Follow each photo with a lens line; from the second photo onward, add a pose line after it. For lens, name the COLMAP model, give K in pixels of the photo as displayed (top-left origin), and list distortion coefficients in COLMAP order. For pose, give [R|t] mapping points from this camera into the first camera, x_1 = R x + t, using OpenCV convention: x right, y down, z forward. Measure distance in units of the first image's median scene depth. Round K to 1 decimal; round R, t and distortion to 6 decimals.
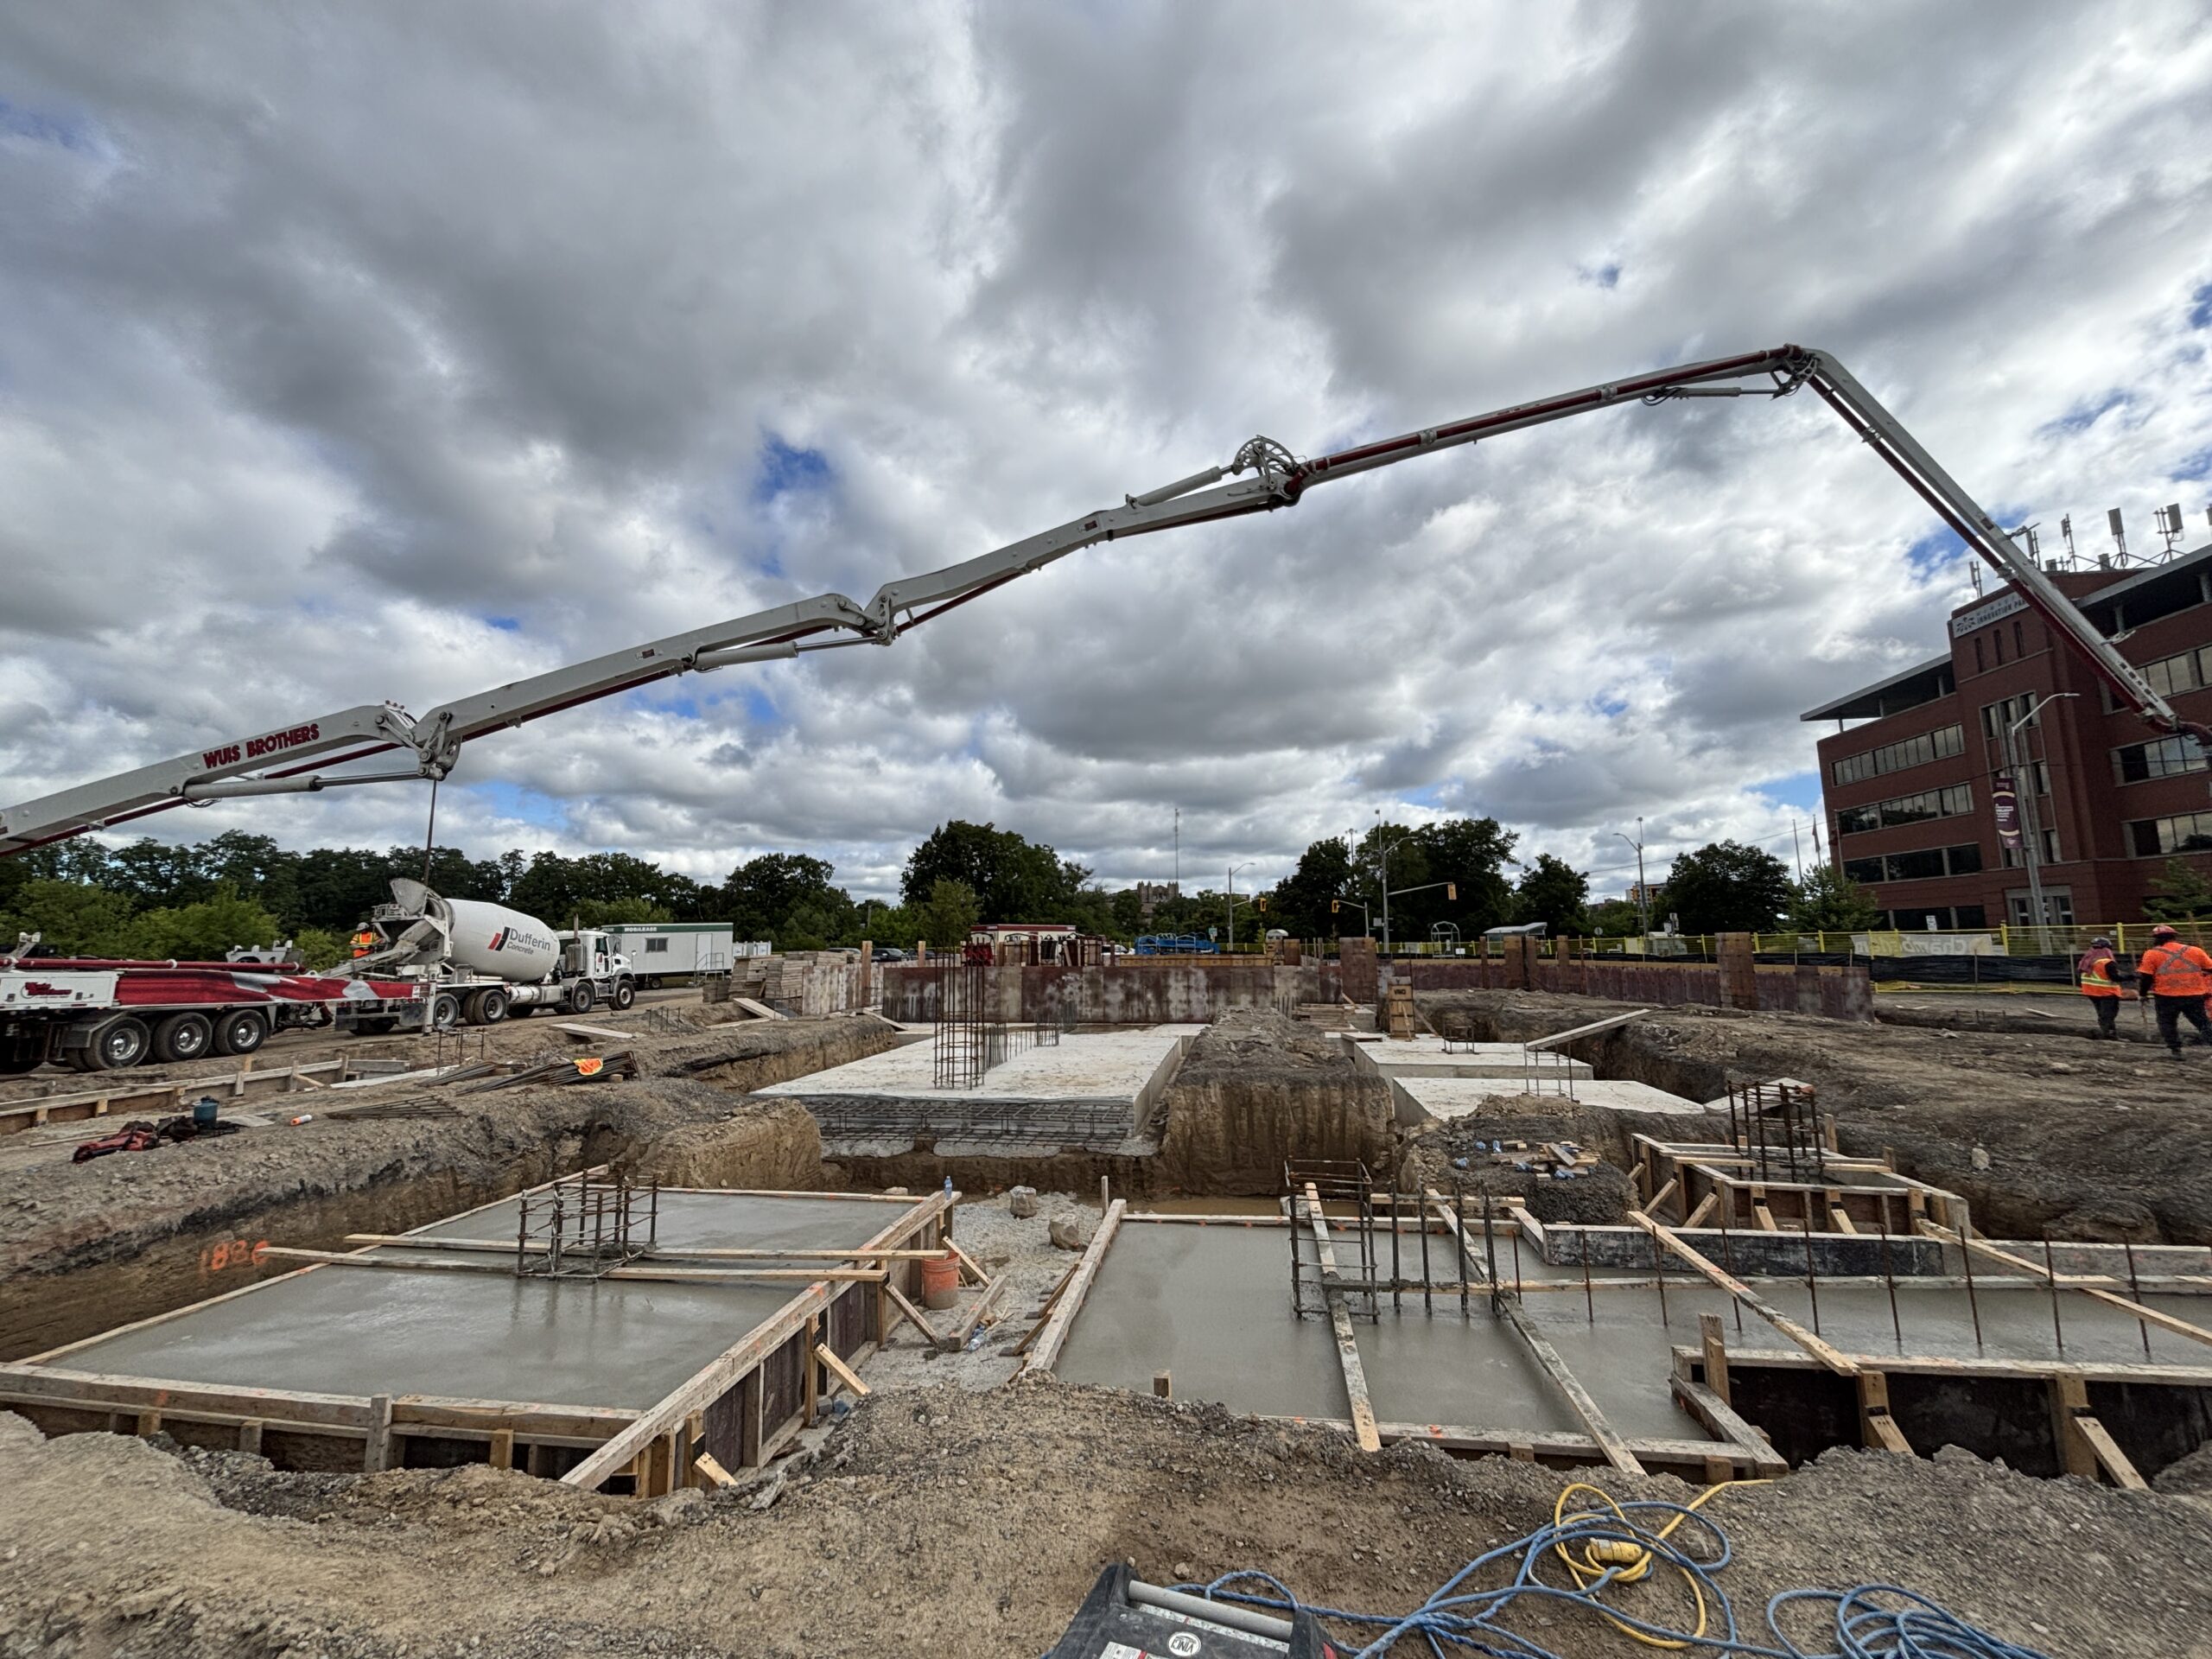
lens RADIAL K [[902.8, 0, 1094.3], [0, 902.8, 827.5], [0, 0, 1]] dist [0.002842, 0.000210]
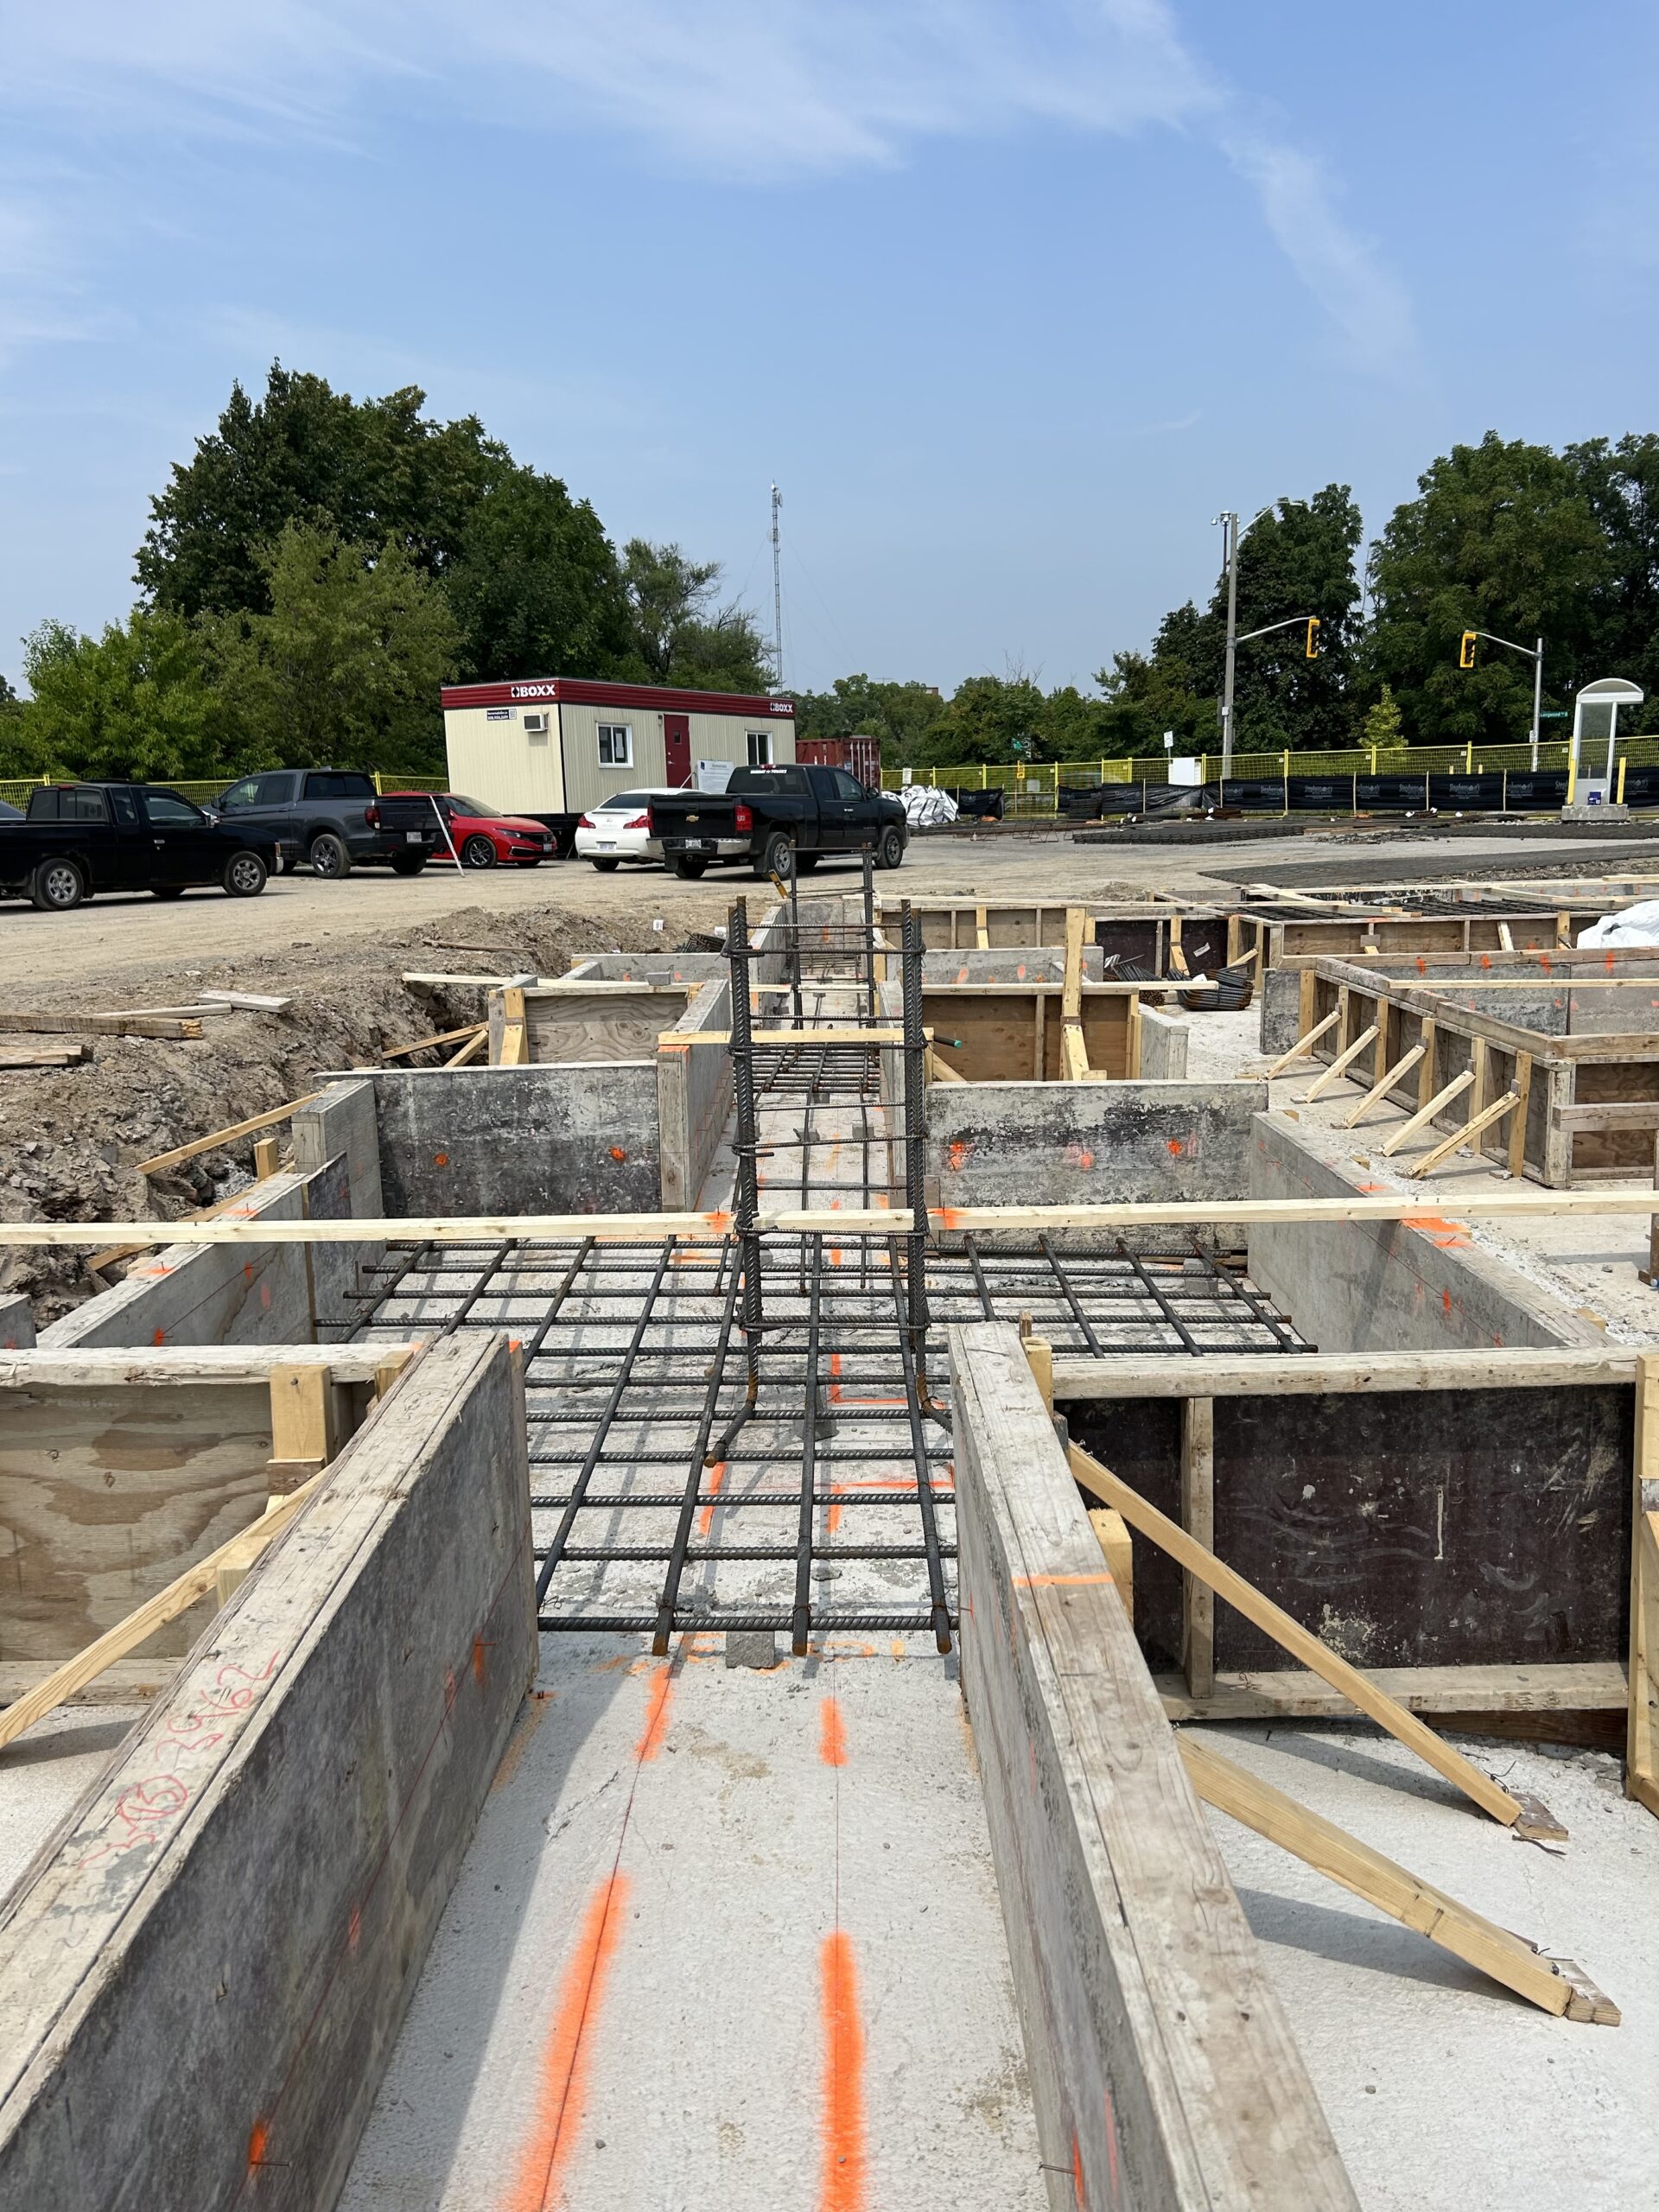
lens RADIAL K [[1673.5, 0, 825.0], [0, 1673.5, 1116.6], [0, 0, 1]] dist [0.004890, -0.007380]
pose [[0.988342, -0.054833, 0.142031, -0.111471], [0.009503, 0.953292, 0.301902, 0.090451], [-0.151951, -0.297033, 0.942700, 0.567547]]
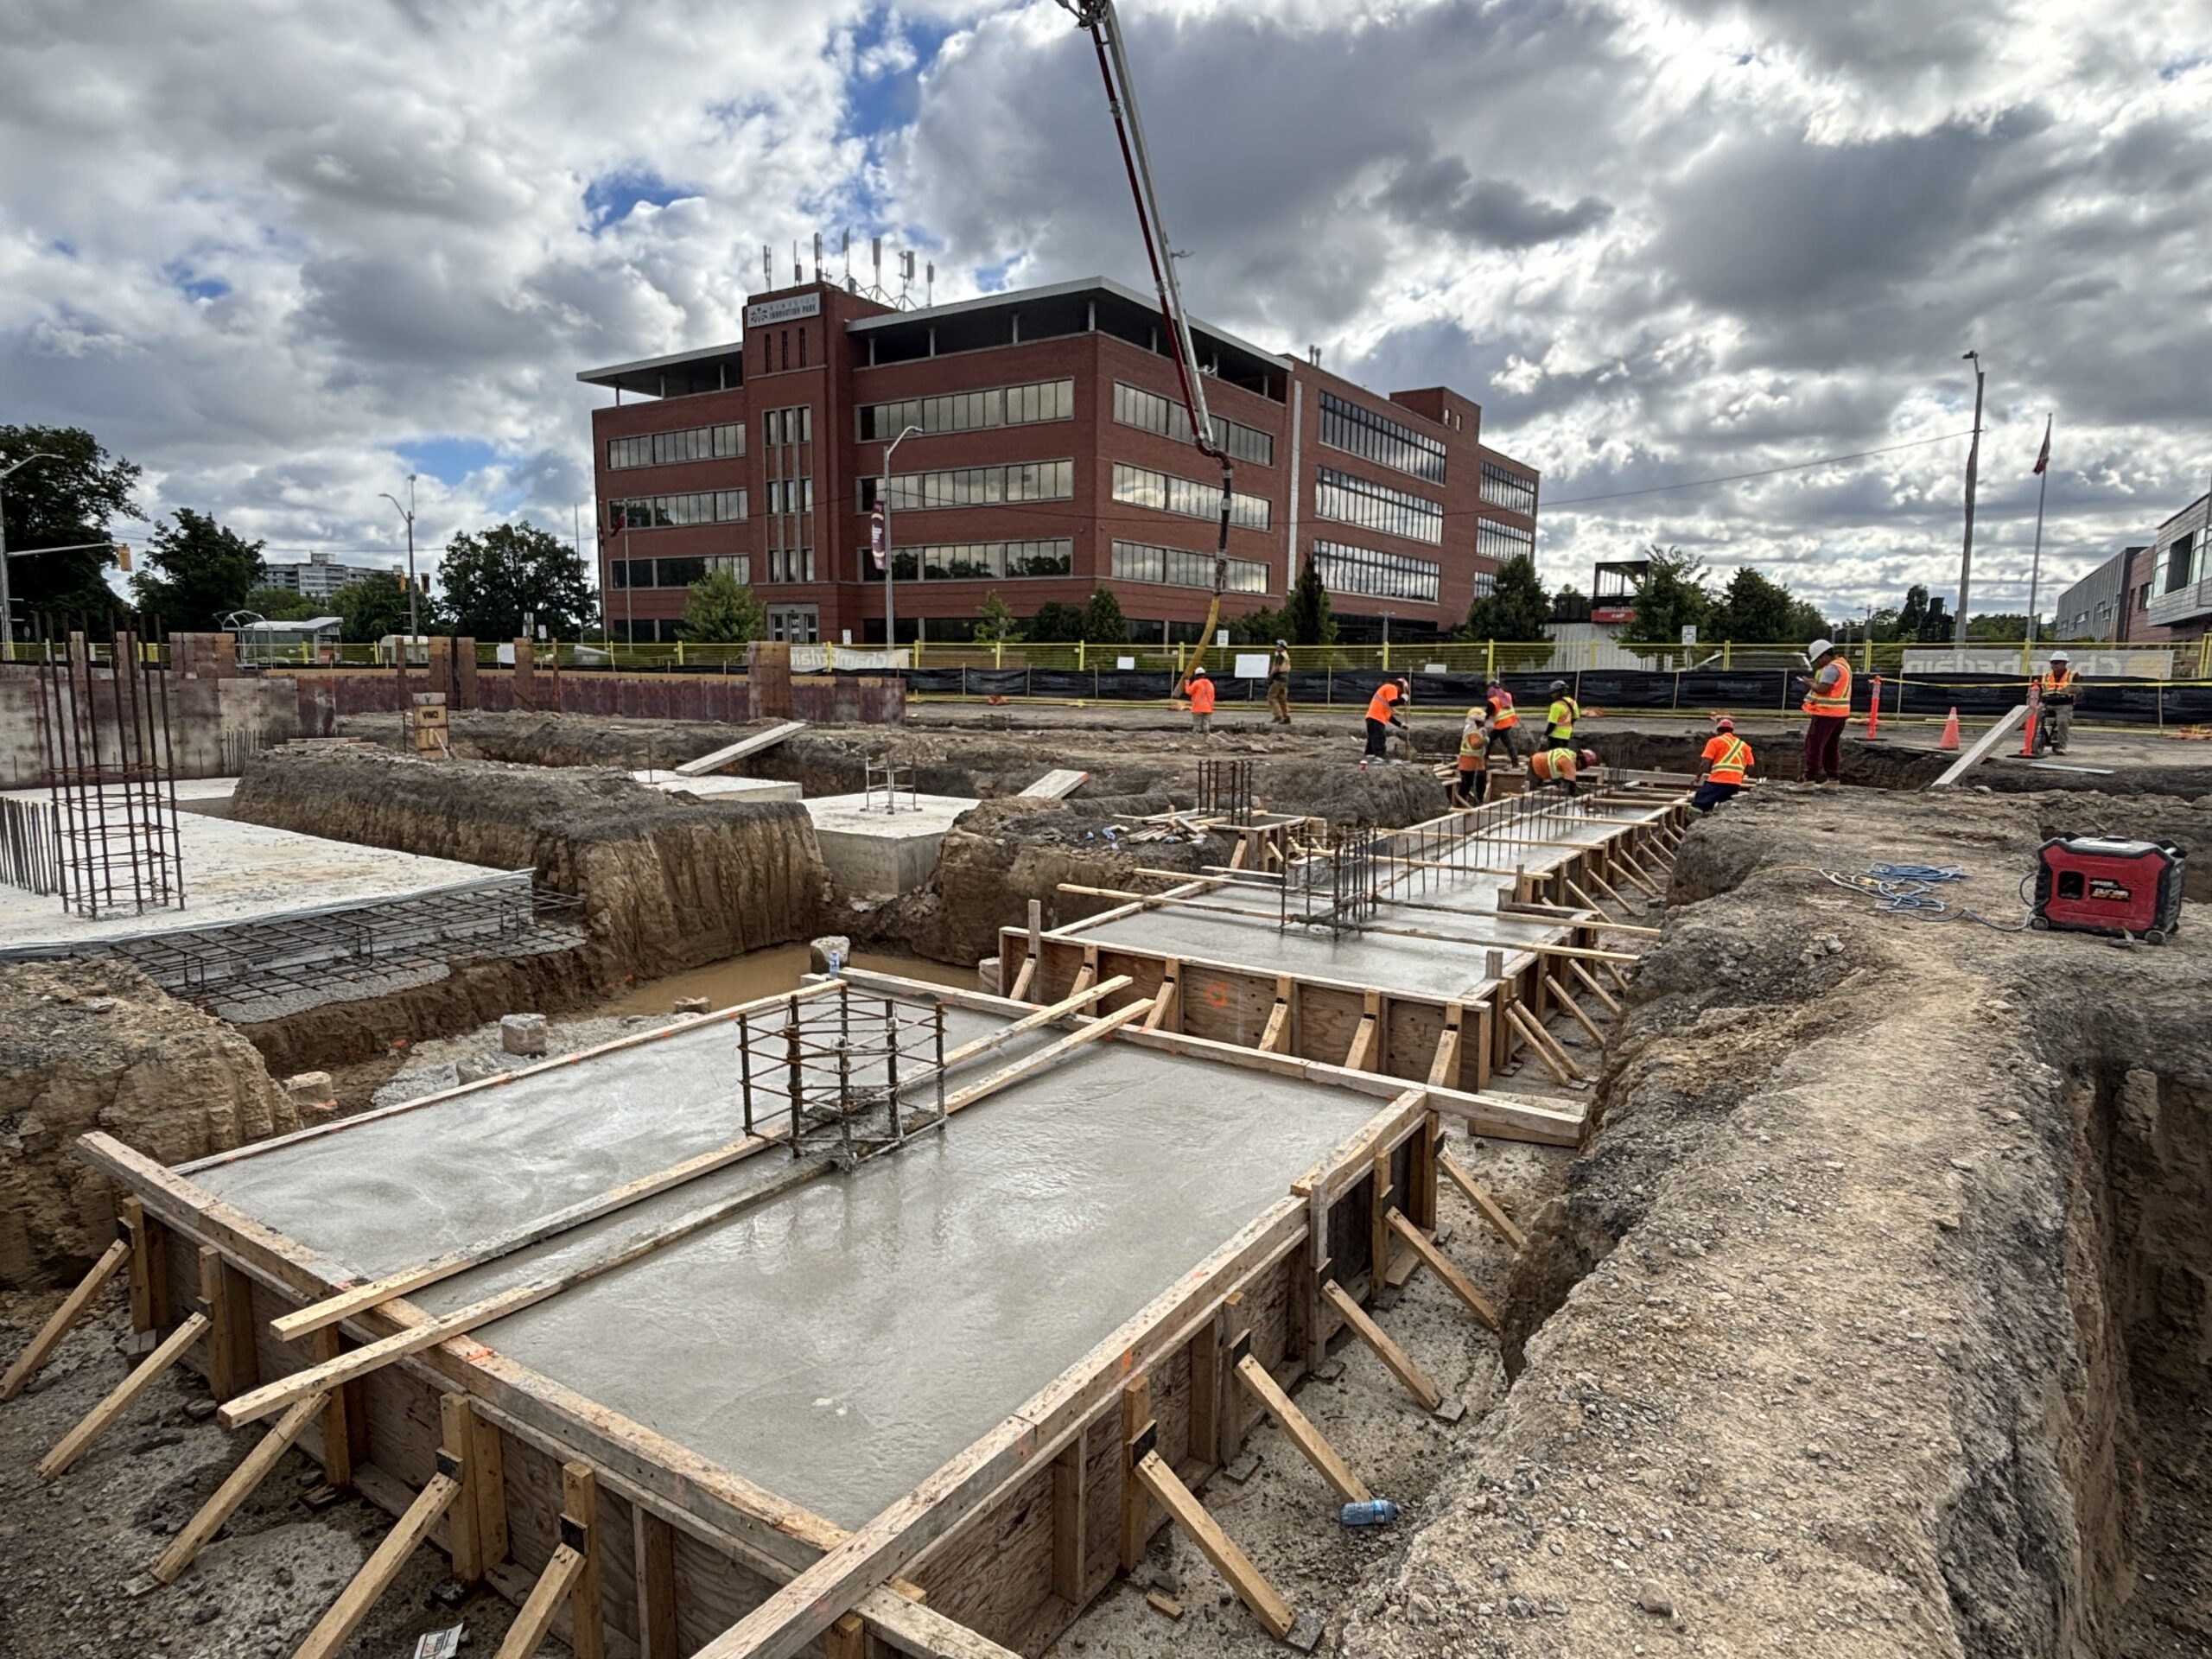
lens RADIAL K [[1244.0, 0, 1111.0], [0, 1244.0, 832.4], [0, 0, 1]] dist [-0.015572, -0.005366]
pose [[0.395762, -0.111353, 0.911577, -0.106975], [-0.136954, 0.974366, 0.178481, 0.015582], [-0.908084, -0.195480, 0.370367, 0.088276]]
